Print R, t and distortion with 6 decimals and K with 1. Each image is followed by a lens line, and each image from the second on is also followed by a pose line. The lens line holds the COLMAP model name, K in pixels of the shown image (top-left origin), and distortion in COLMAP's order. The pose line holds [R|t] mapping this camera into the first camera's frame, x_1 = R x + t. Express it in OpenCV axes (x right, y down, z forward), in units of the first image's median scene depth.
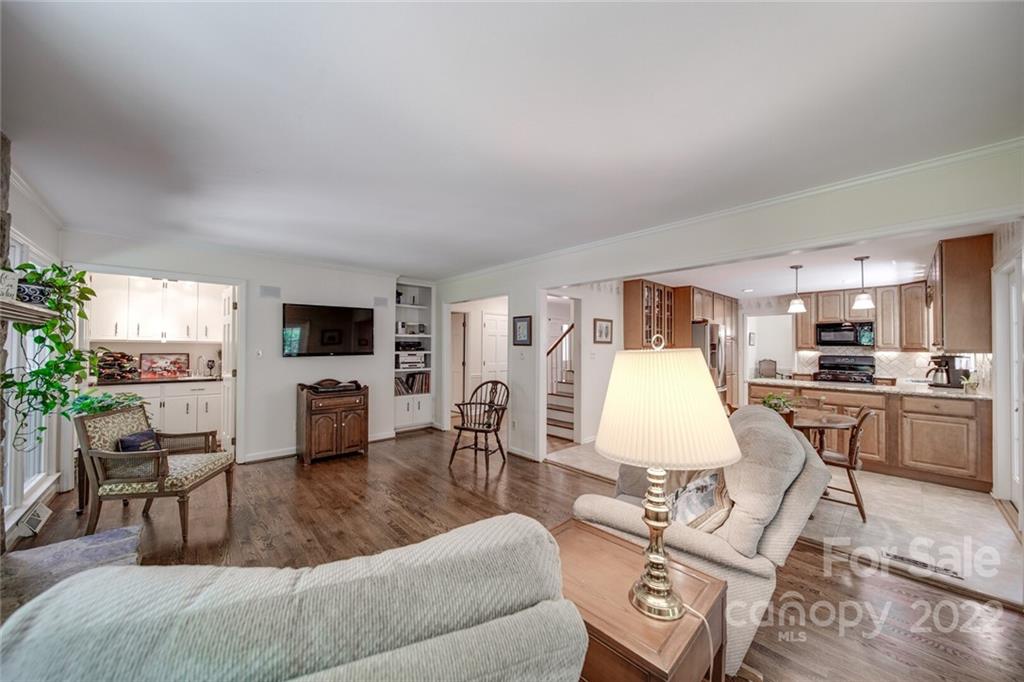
lens RADIAL K [[362.2, 0, 514.0], [0, 362.2, 342.2], [0, 0, 1]] dist [-0.003489, -0.000182]
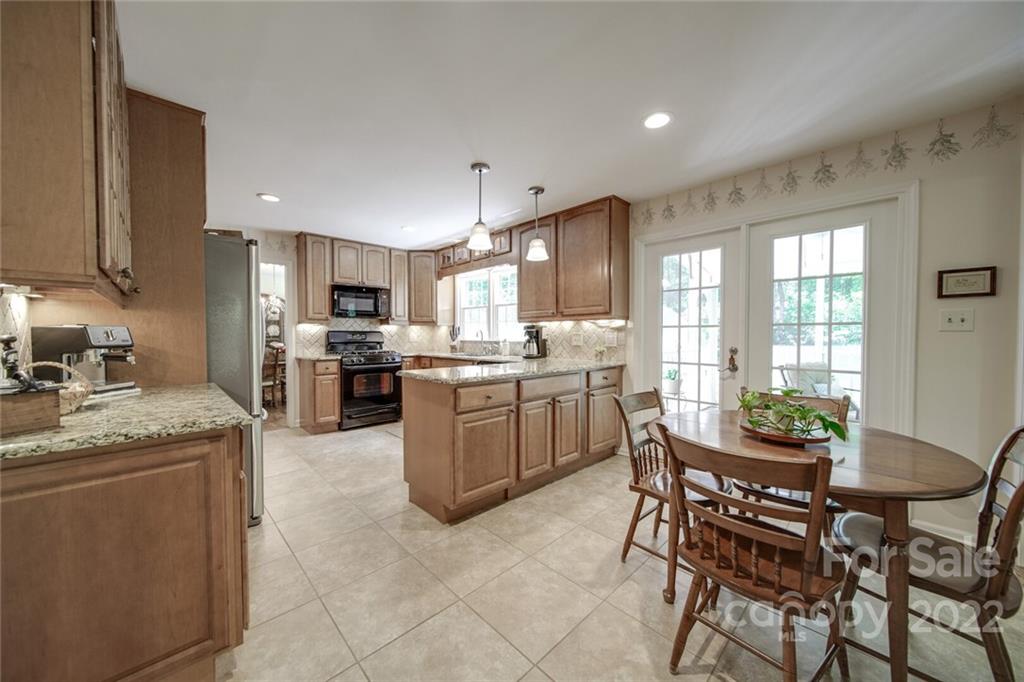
lens RADIAL K [[362.2, 0, 514.1], [0, 362.2, 337.4], [0, 0, 1]] dist [-0.003489, -0.000182]
pose [[-0.024997, -0.018771, 0.999511, 0.178086], [-0.012241, 0.999754, 0.018469, 0.041289], [-0.999613, -0.011773, -0.025221, 0.846847]]
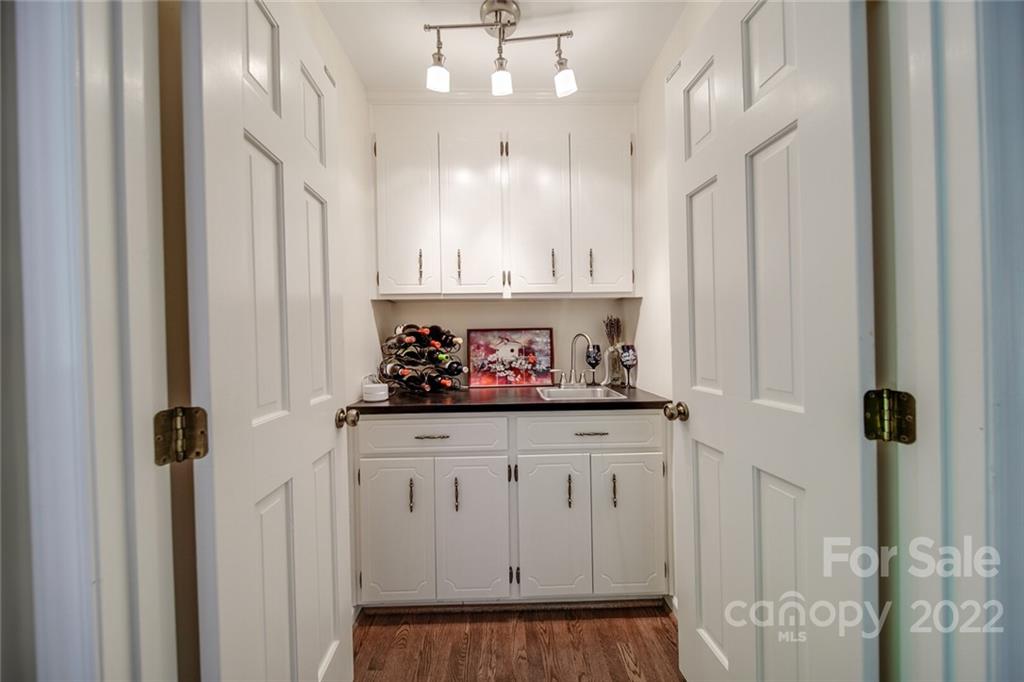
lens RADIAL K [[362.2, 0, 509.2], [0, 362.2, 342.9], [0, 0, 1]] dist [-0.003489, -0.000182]
pose [[0.746650, -0.018093, -0.664971, -0.635087], [0.033968, 0.999363, 0.010949, 0.039465], [0.664349, -0.030763, 0.746789, 0.633742]]
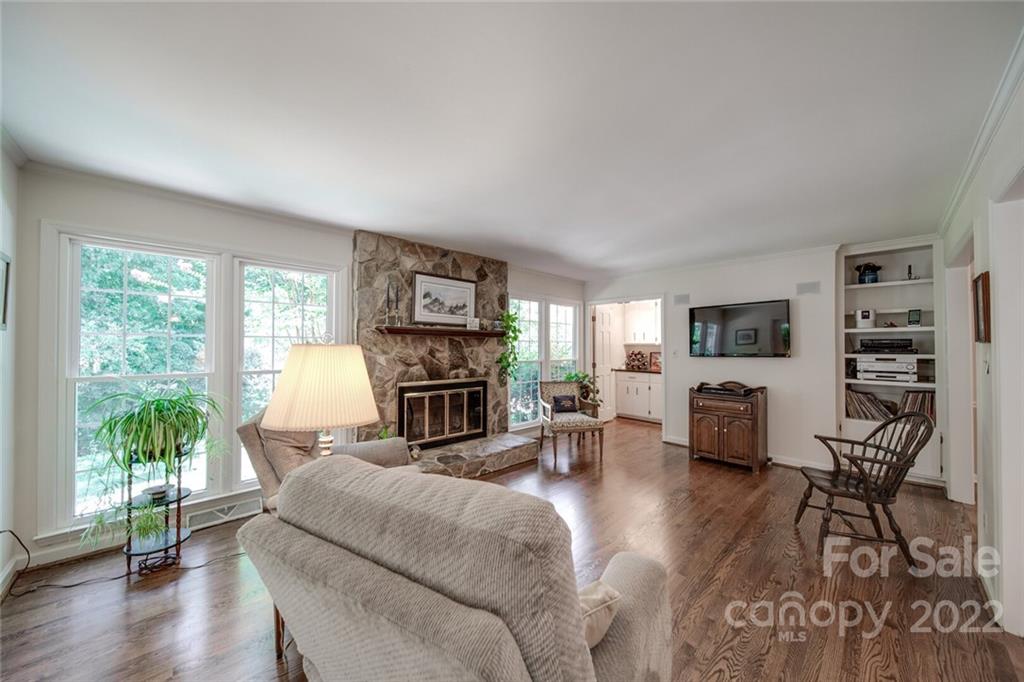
lens RADIAL K [[362.2, 0, 515.3], [0, 362.2, 343.2], [0, 0, 1]] dist [-0.003489, -0.000182]
pose [[0.026638, -0.015061, -0.999532, 0.375703], [0.011431, 0.999826, -0.014761, 0.008502], [0.999580, -0.011032, 0.026806, 0.364602]]
